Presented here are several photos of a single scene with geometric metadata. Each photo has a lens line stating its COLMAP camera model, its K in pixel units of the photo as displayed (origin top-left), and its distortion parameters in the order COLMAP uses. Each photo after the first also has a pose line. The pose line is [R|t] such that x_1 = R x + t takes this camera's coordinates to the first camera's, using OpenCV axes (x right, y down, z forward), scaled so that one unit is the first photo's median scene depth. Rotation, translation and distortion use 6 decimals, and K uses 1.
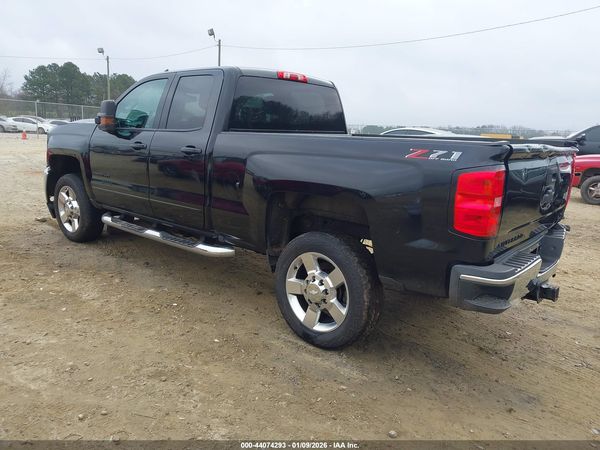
lens RADIAL K [[463.2, 0, 297.6], [0, 463.2, 225.1], [0, 0, 1]] dist [0.003527, 0.006054]
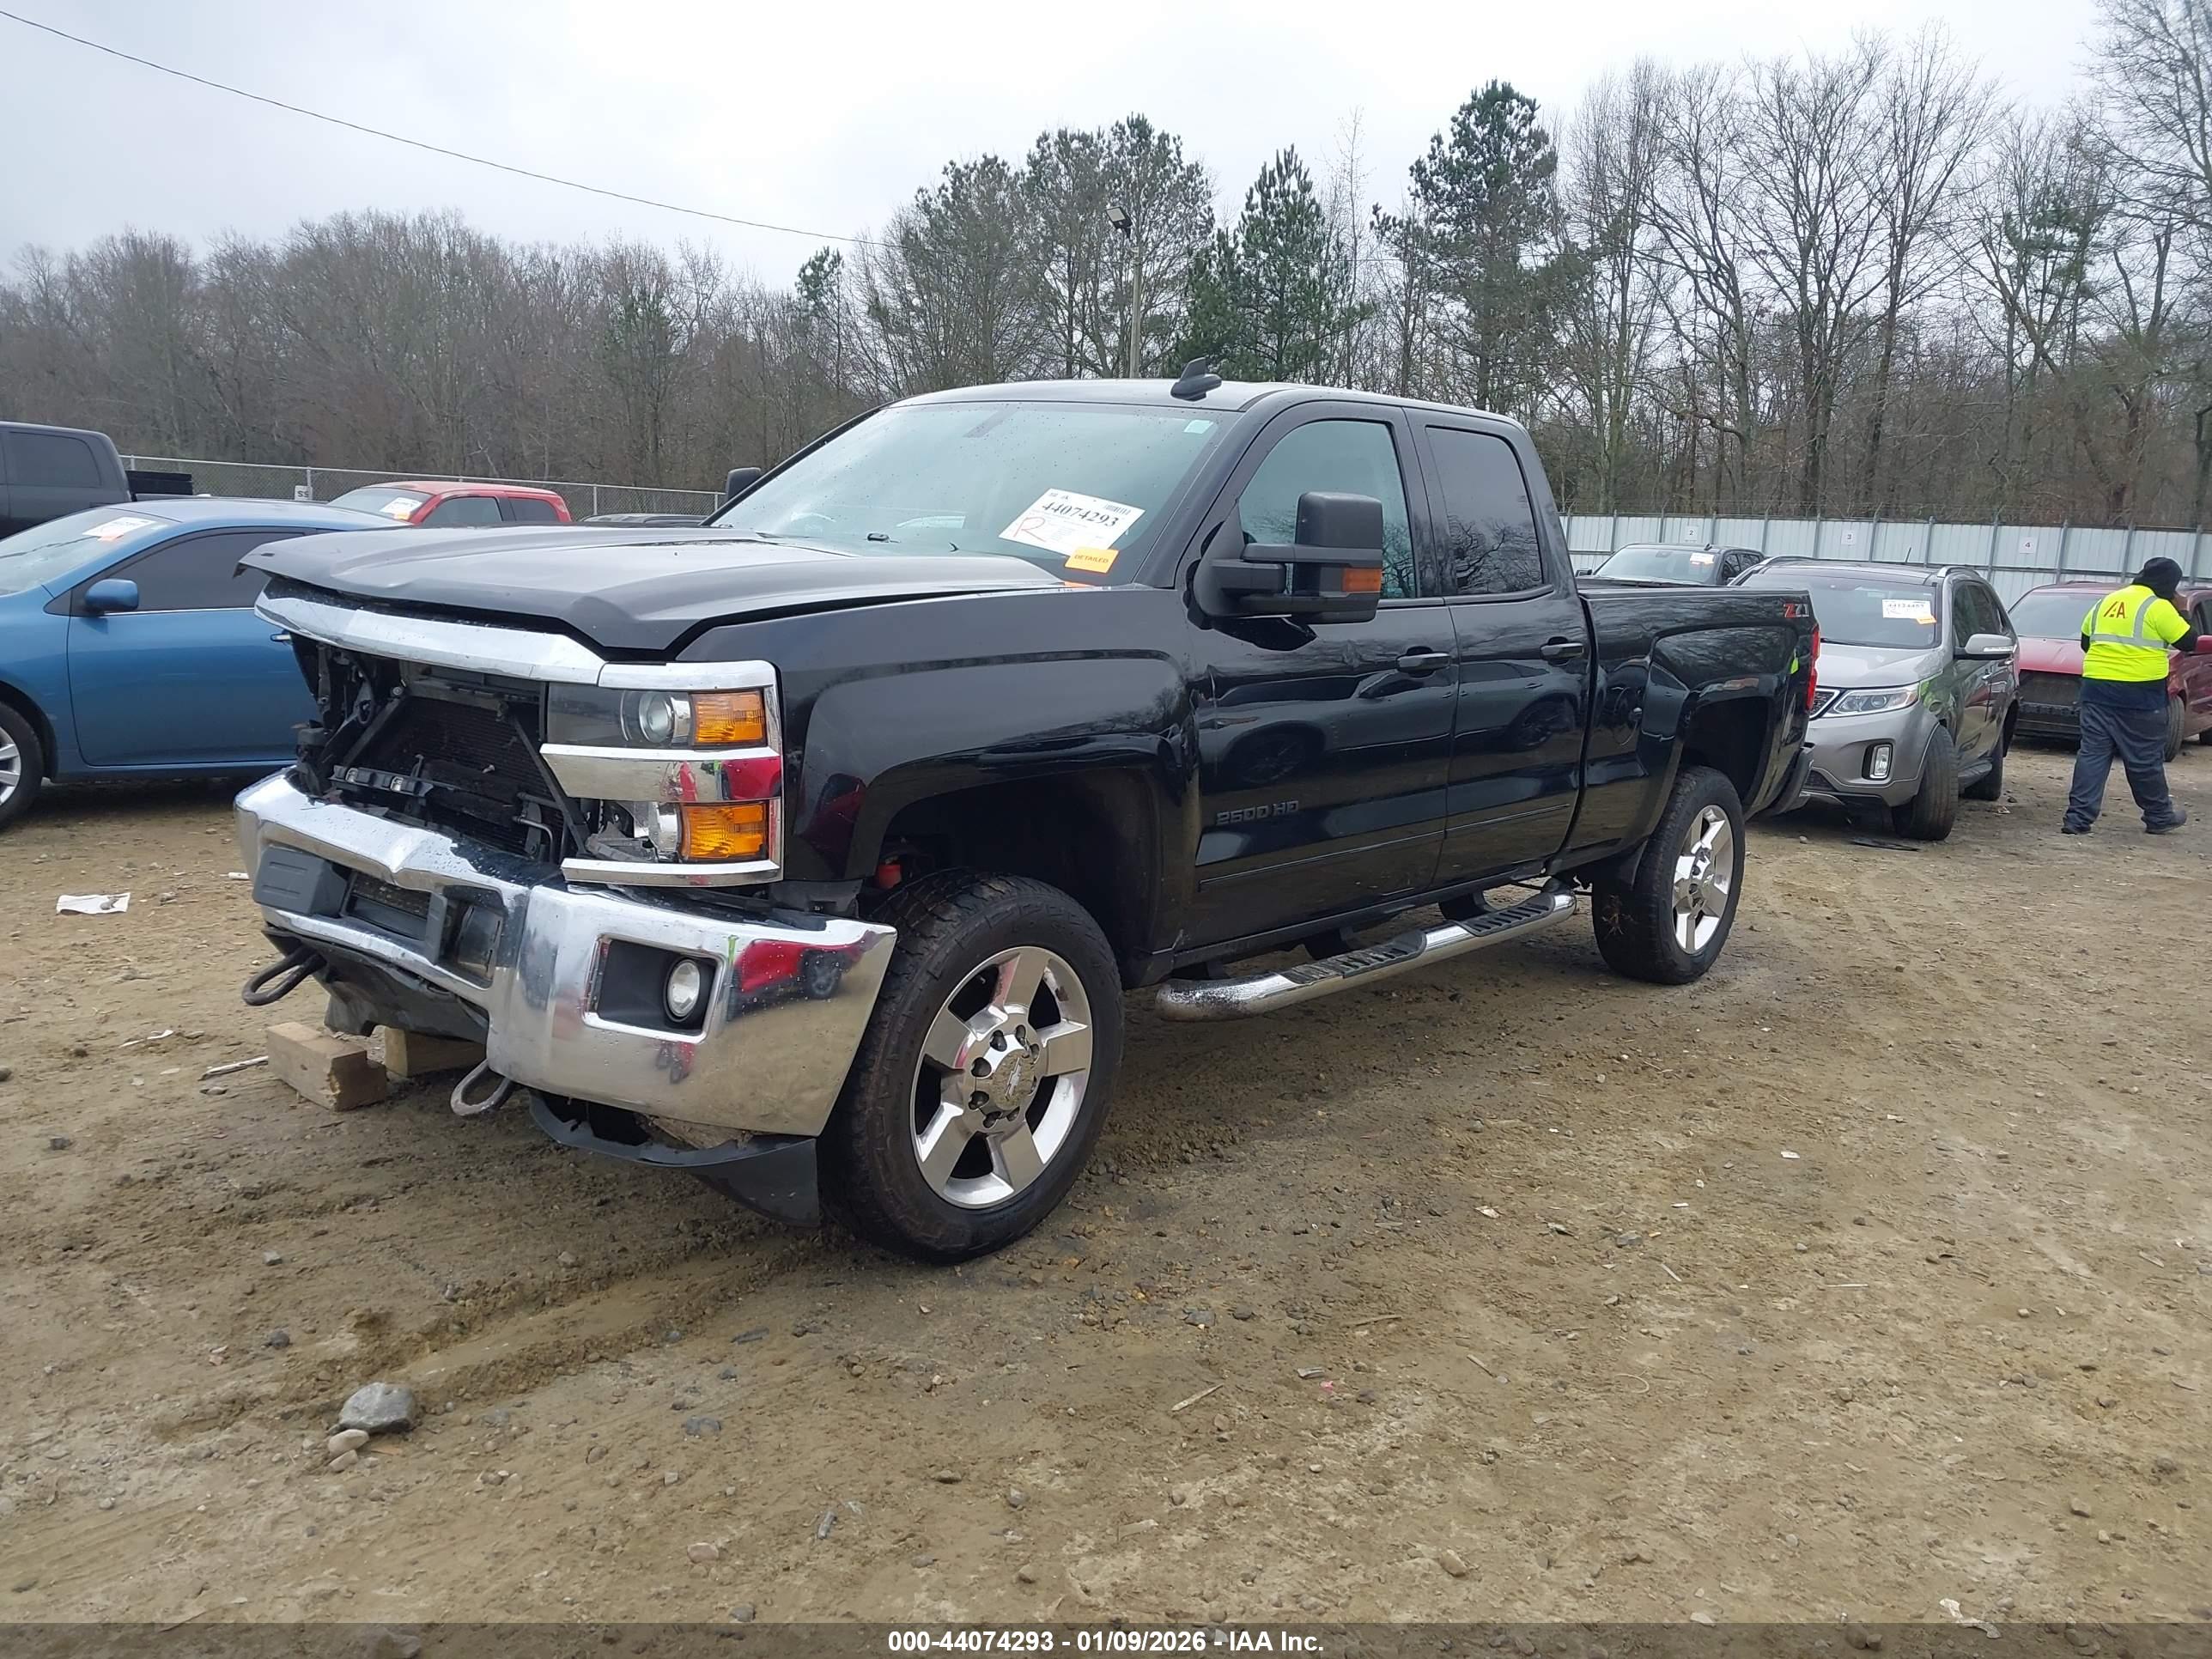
lens RADIAL K [[1699.5, 0, 1066.5], [0, 1699.5, 833.4], [0, 0, 1]] dist [0.006574, 0.003860]
pose [[0.023871, -0.214875, 0.976350, -1.660029], [0.158224, 0.965131, 0.208537, -0.381447], [-0.987115, 0.149504, 0.057037, 1.402900]]
